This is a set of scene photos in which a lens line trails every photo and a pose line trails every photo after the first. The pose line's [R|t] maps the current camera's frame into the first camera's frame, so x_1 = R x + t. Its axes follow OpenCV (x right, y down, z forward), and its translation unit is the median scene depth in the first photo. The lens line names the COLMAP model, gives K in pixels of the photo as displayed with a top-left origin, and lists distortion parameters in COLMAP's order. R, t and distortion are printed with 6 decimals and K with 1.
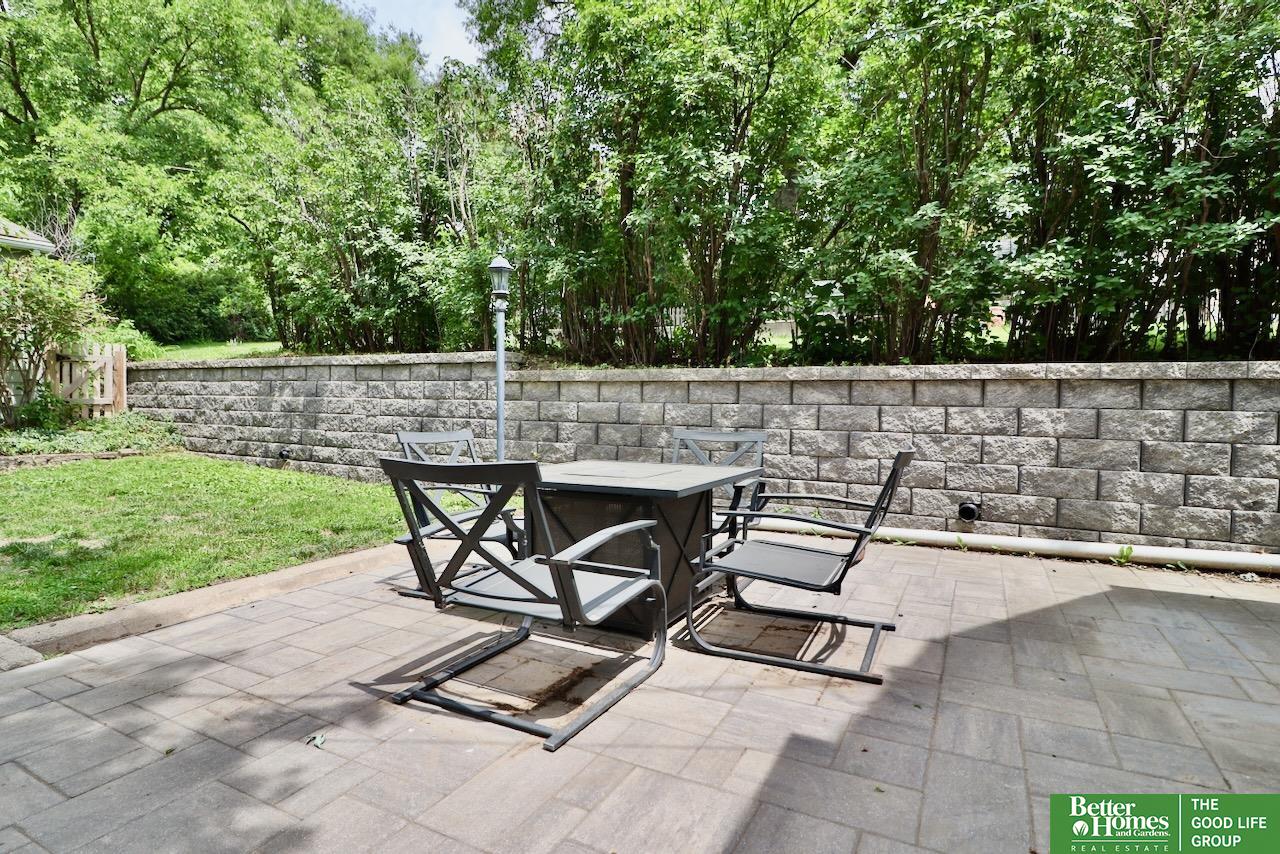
lens RADIAL K [[665.6, 0, 629.9], [0, 665.6, 422.1], [0, 0, 1]] dist [-0.005452, -0.001753]
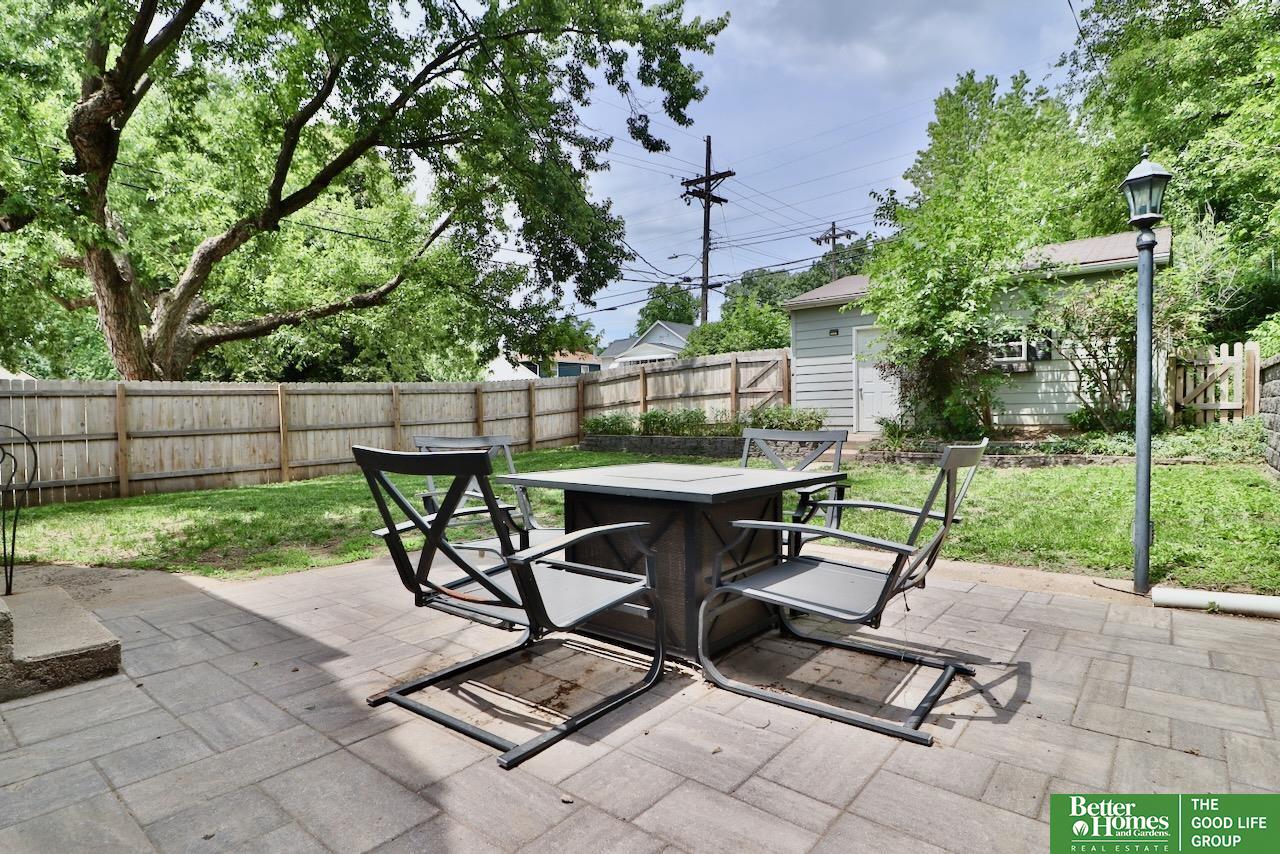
lens RADIAL K [[665.6, 0, 637.4], [0, 665.6, 423.8], [0, 0, 1]] dist [-0.005452, -0.001753]
pose [[-0.194136, 0.009711, -0.980927, 0.815877], [-0.021465, 0.999670, 0.014145, -0.006646], [0.980740, 0.023802, -0.193863, 1.043693]]
